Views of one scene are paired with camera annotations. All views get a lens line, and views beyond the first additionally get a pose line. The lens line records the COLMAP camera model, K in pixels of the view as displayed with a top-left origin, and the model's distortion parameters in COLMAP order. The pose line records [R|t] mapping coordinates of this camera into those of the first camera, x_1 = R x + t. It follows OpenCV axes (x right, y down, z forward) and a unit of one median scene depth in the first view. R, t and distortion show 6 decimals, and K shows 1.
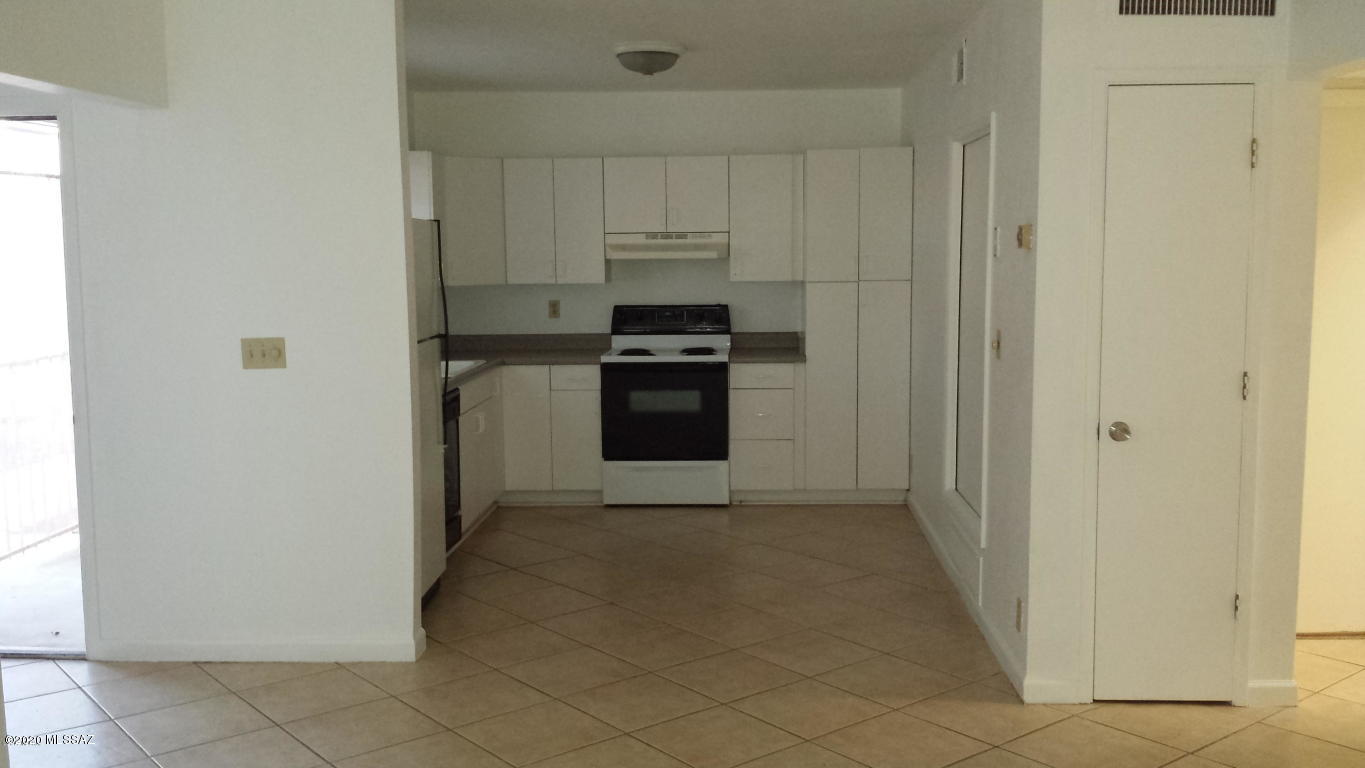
lens RADIAL K [[1203.4, 0, 682.5], [0, 1203.4, 384.0], [0, 0, 1]] dist [0.005629, 0.001045]
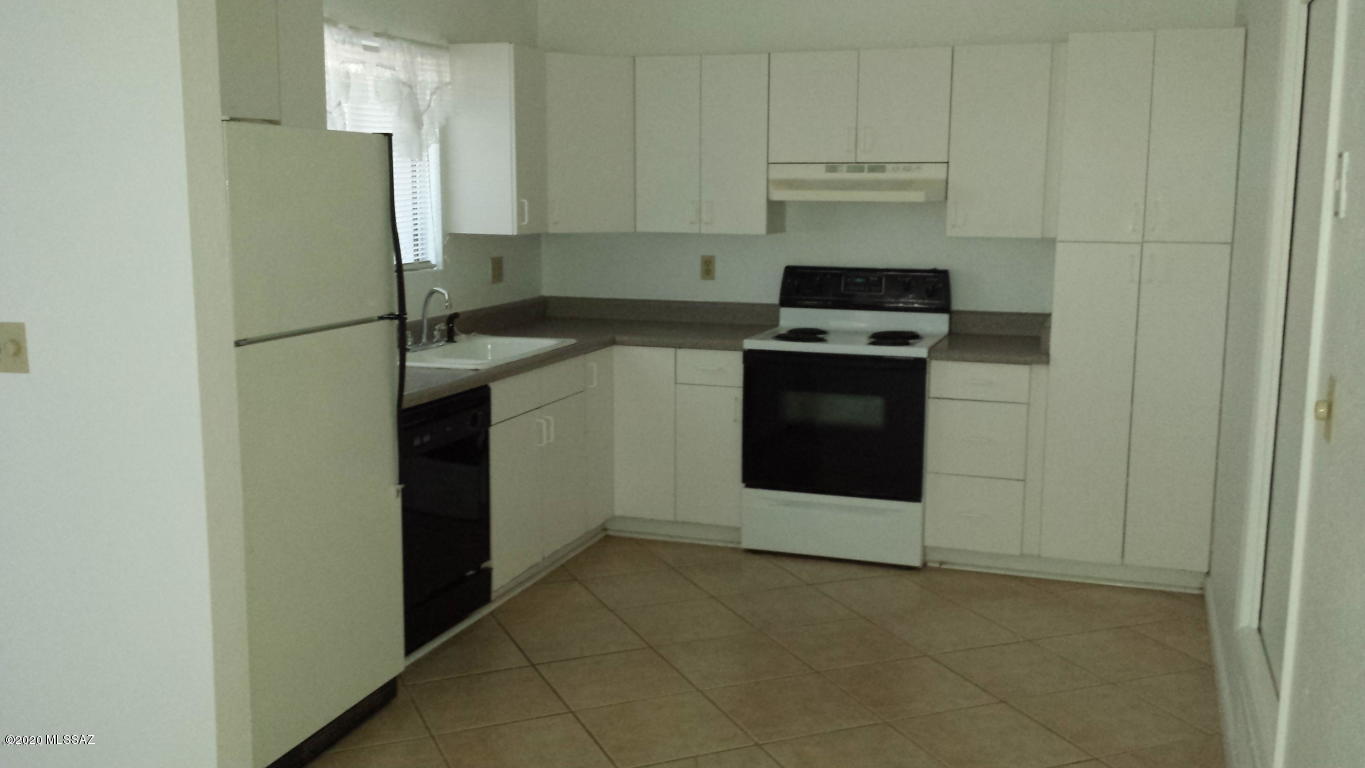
lens RADIAL K [[1242.7, 0, 682.5], [0, 1242.7, 384.0], [0, 0, 1]] dist [0.140048, -0.423471]
pose [[0.961863, 0.059688, -0.266940, 0.090836], [-0.047203, 0.997481, 0.052952, -0.033482], [0.269428, -0.038332, 0.962257, 0.285950]]
